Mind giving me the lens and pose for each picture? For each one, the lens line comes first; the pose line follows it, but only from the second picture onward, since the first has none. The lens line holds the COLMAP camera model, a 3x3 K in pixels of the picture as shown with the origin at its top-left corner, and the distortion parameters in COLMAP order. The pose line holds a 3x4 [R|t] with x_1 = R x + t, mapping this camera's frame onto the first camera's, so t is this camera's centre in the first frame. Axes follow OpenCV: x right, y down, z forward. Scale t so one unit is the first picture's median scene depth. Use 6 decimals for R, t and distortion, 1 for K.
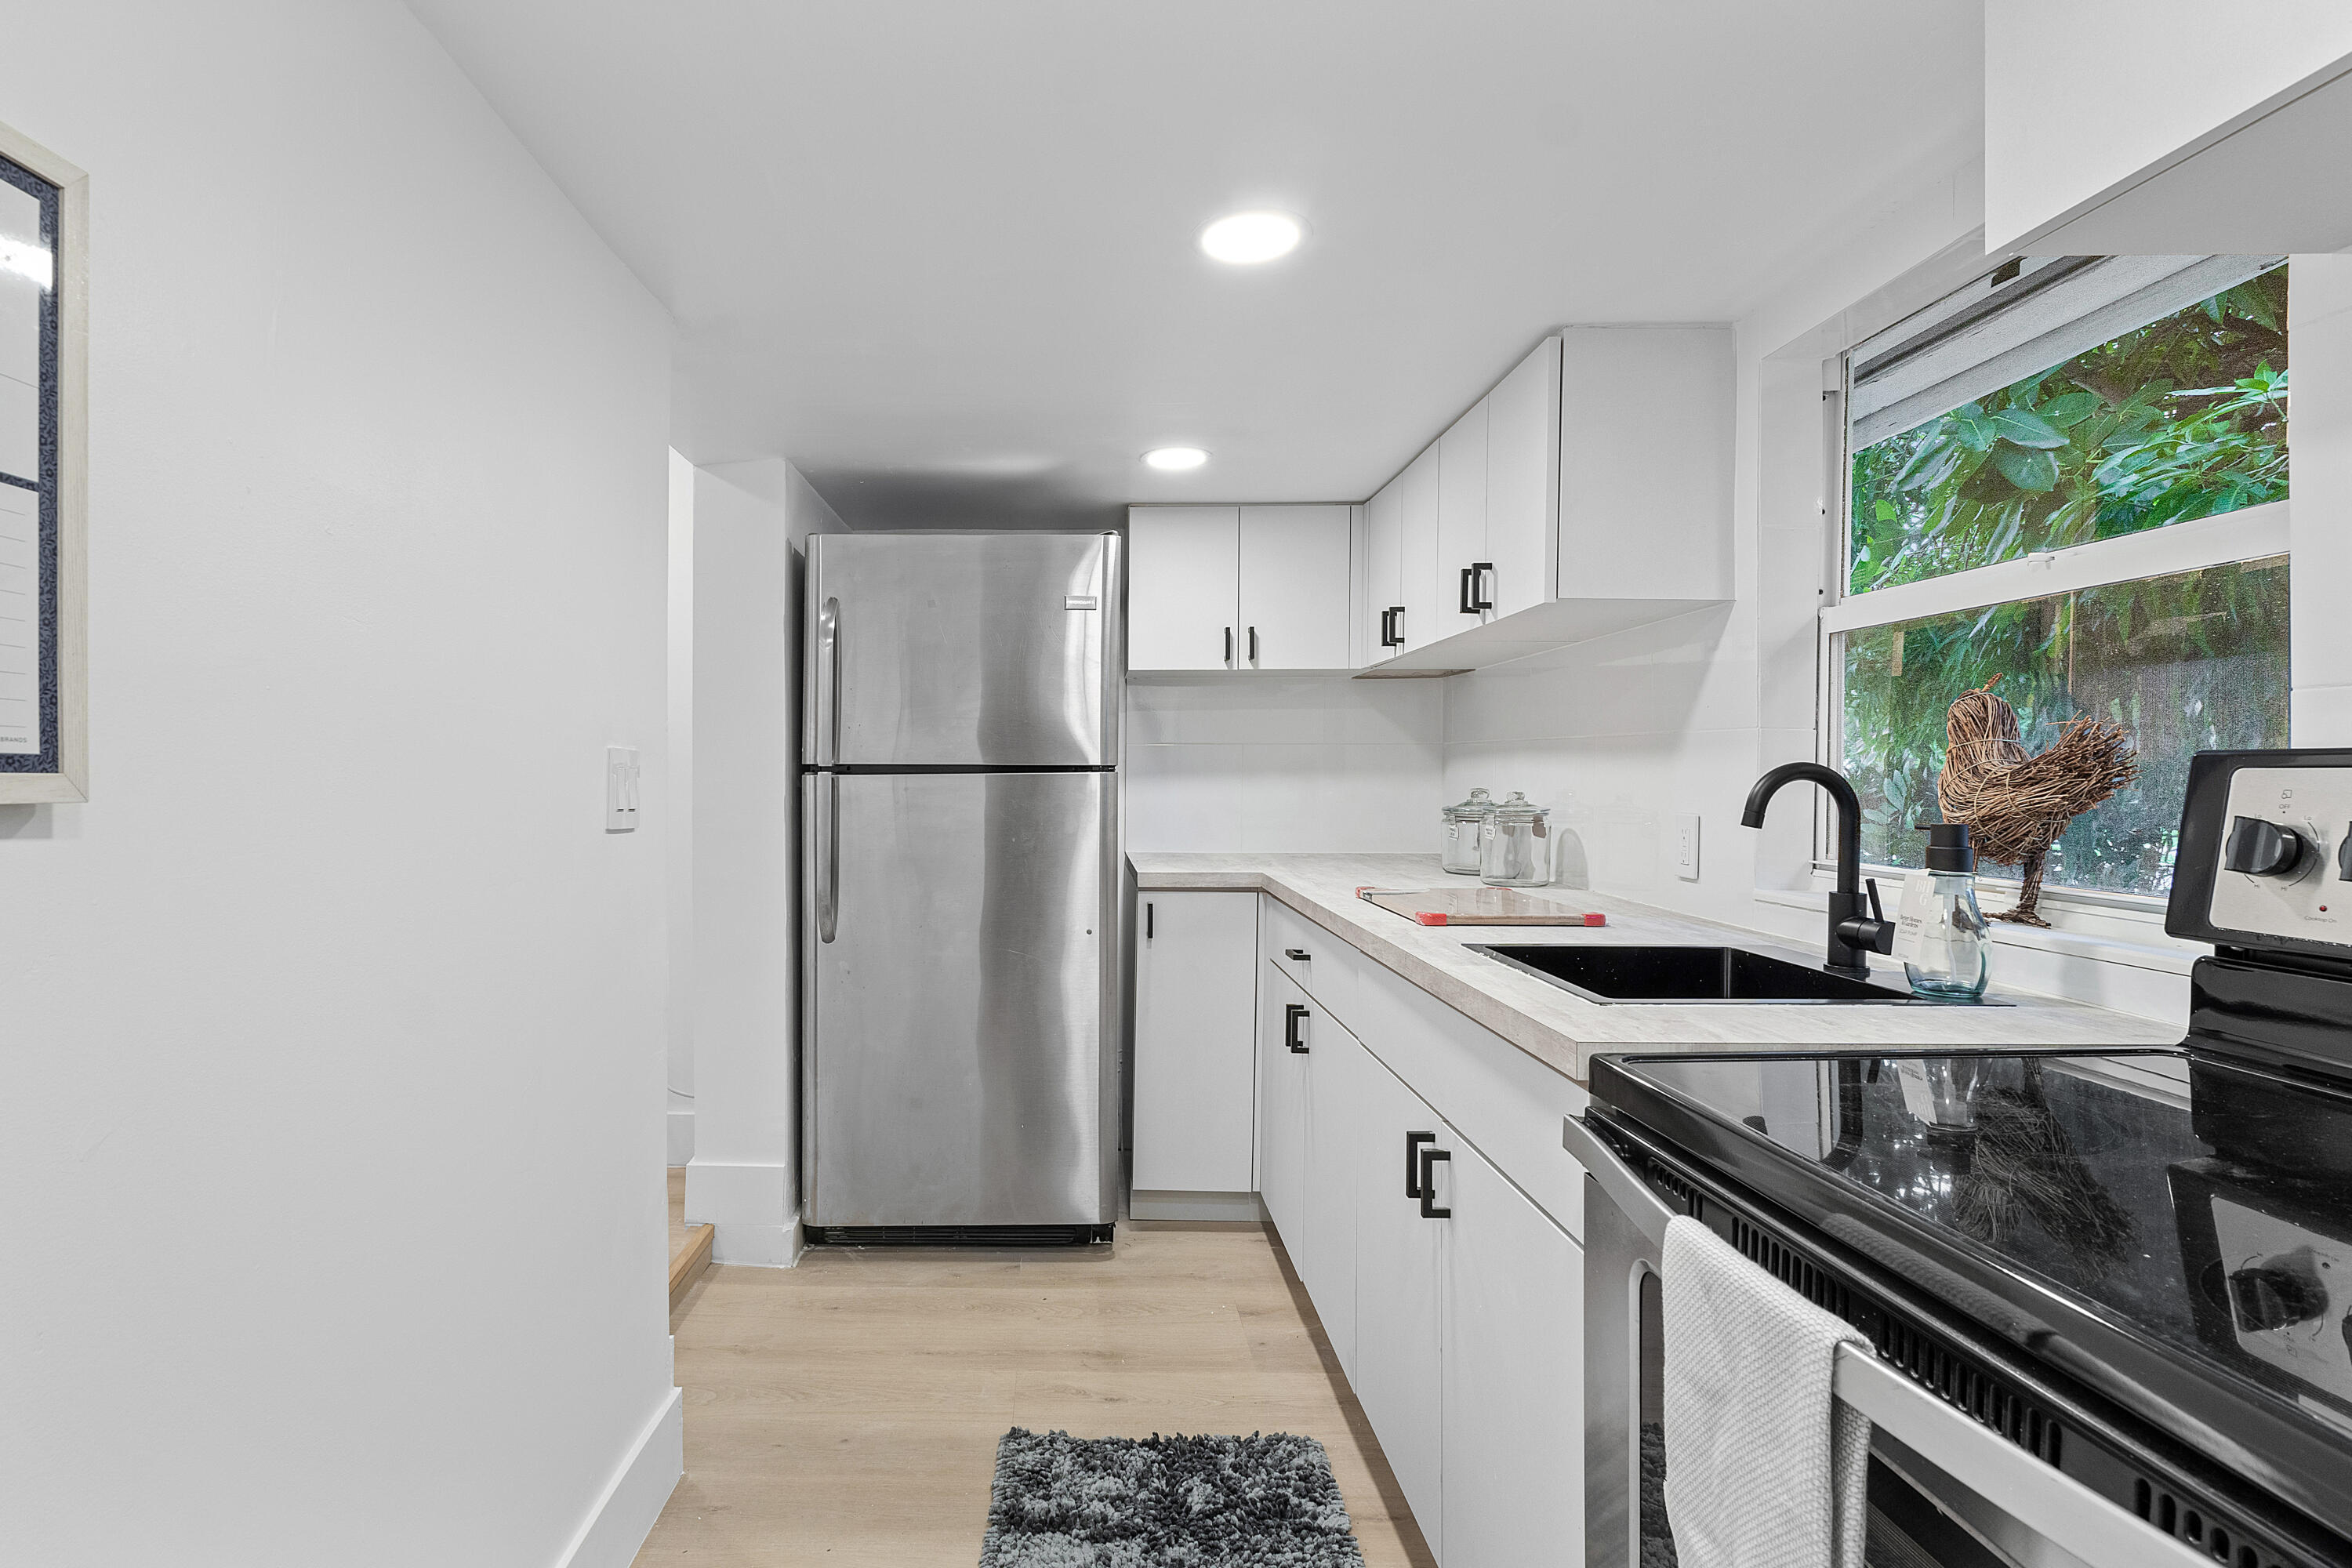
lens RADIAL K [[1305.4, 0, 1021.7], [0, 1305.4, 777.1], [0, 0, 1]] dist [0.000645, 0.001271]
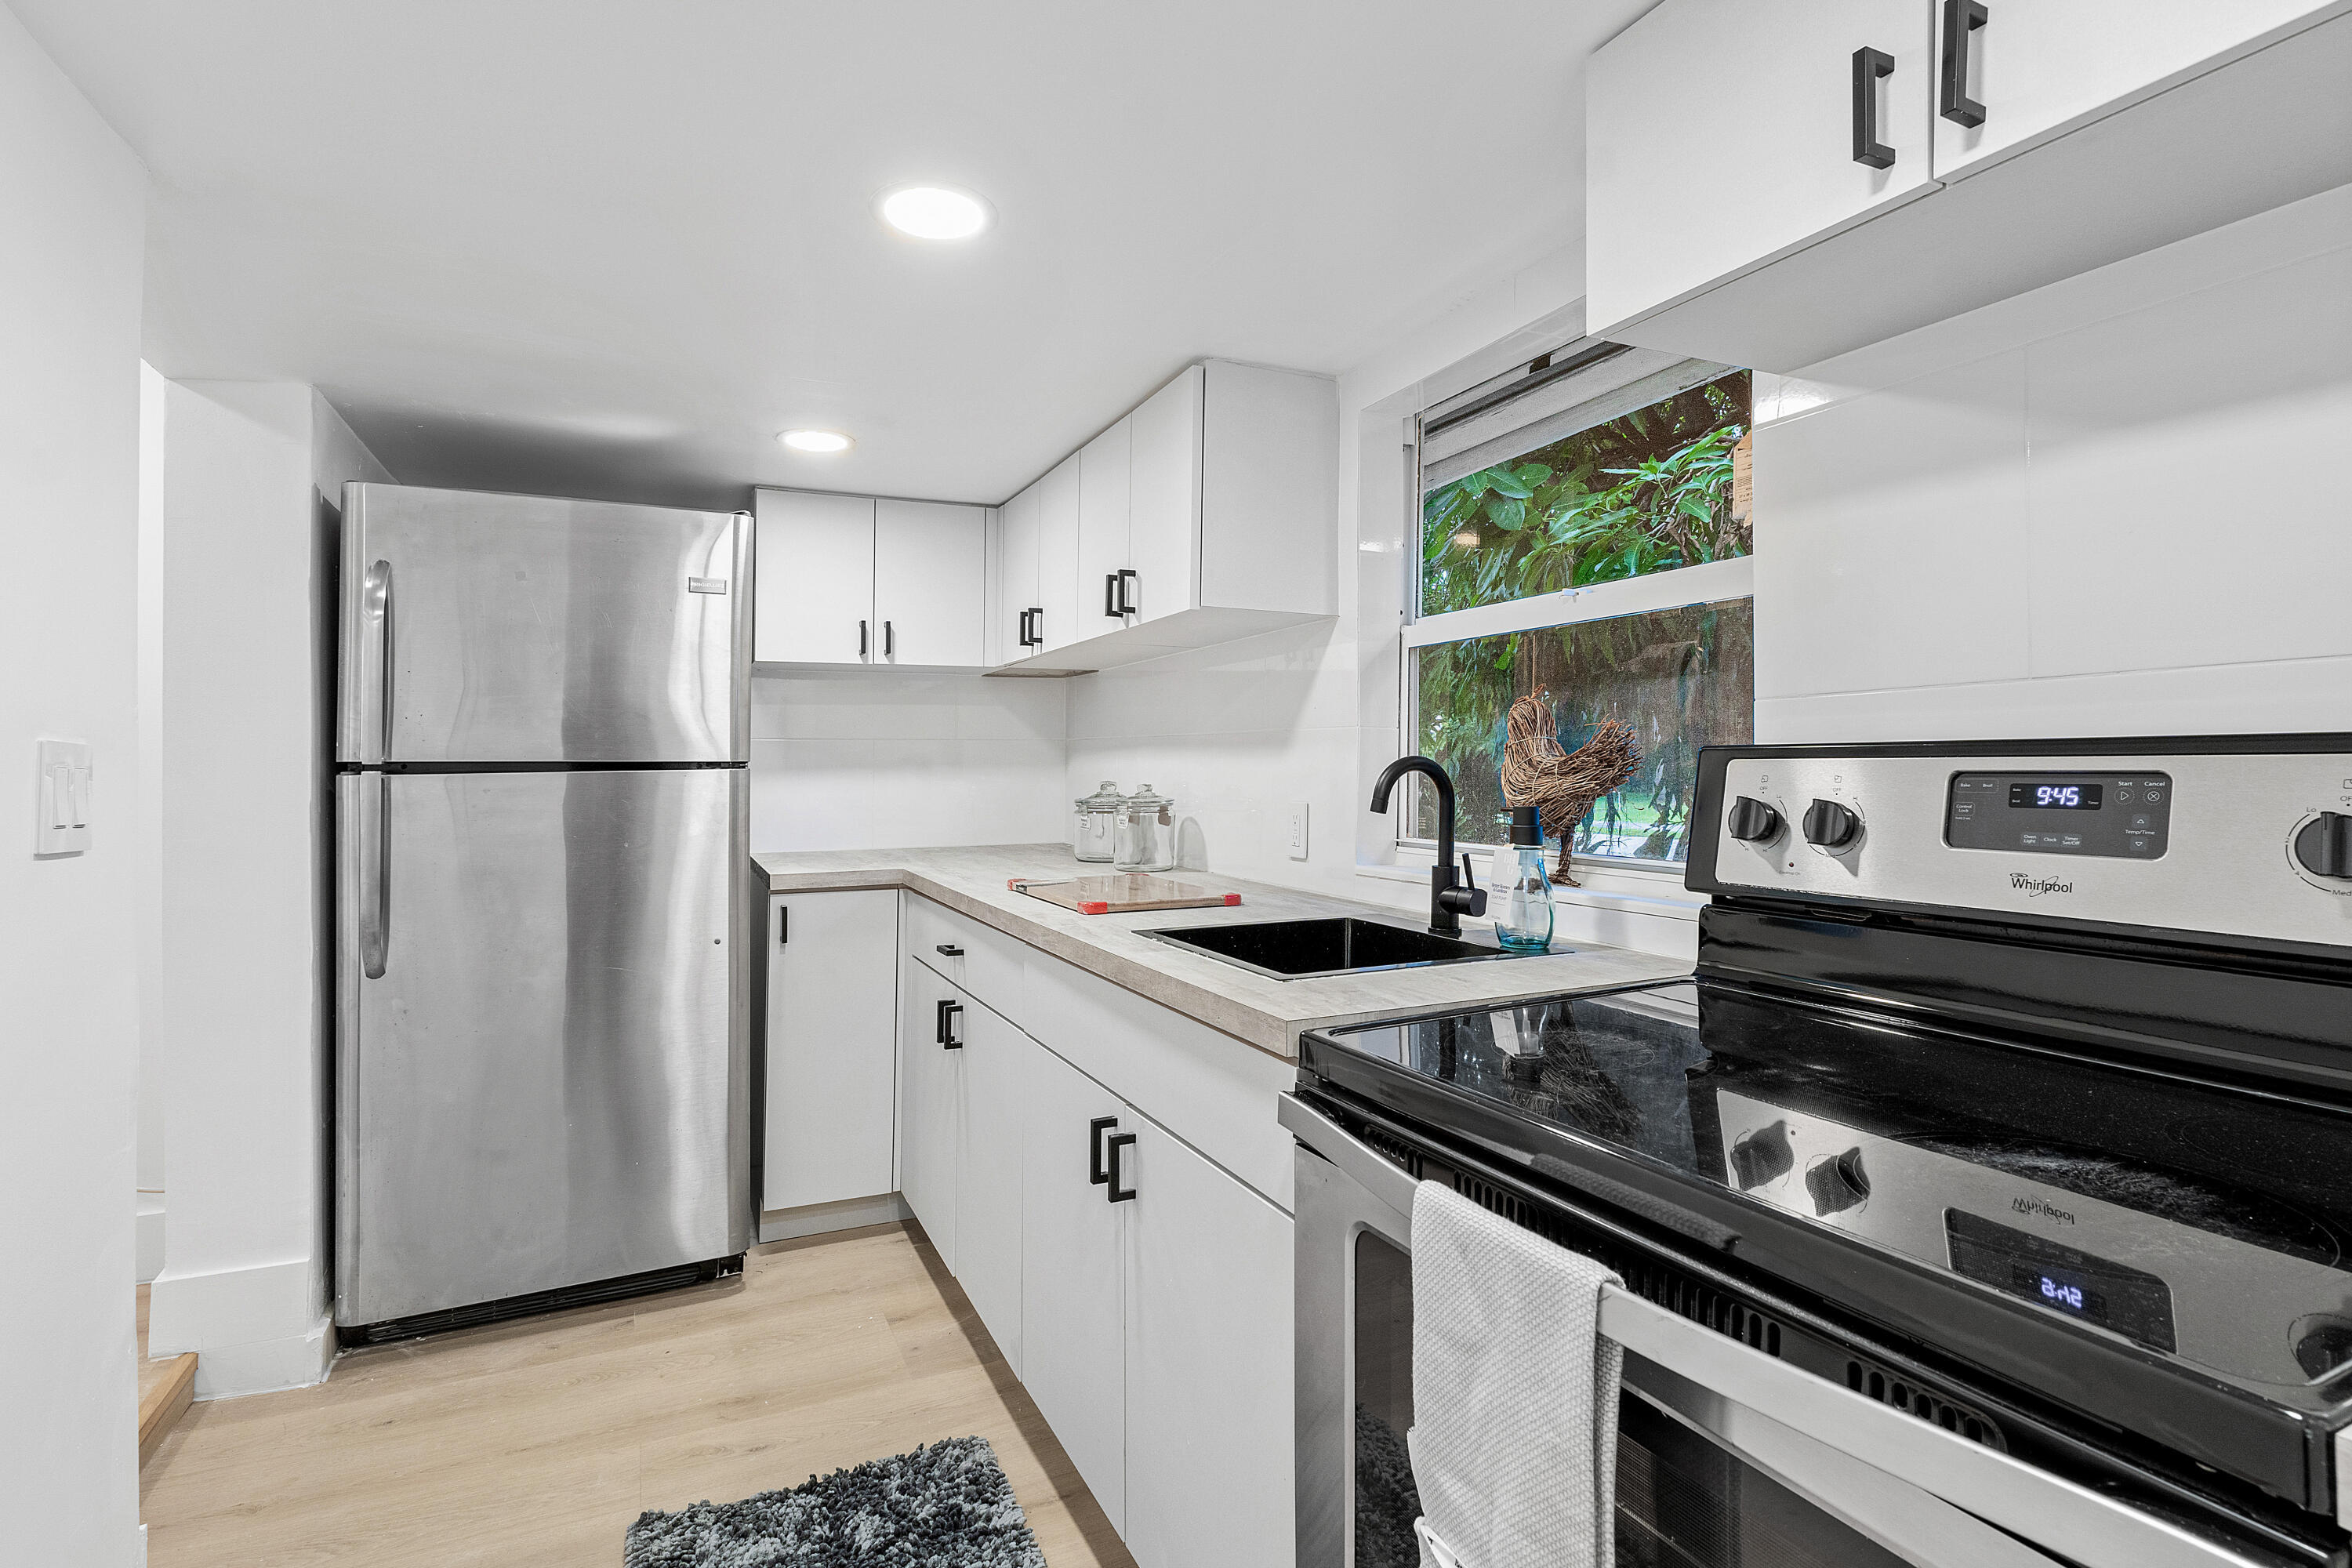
lens RADIAL K [[1193.1, 0, 1174.5], [0, 1193.1, 759.4], [0, 0, 1]] dist [0.000257, 0.000816]
pose [[0.883589, -0.004197, 0.468245, -0.067883], [0.008879, 0.999930, -0.007791, -0.001327], [-0.468179, 0.011042, 0.883565, 0.119030]]
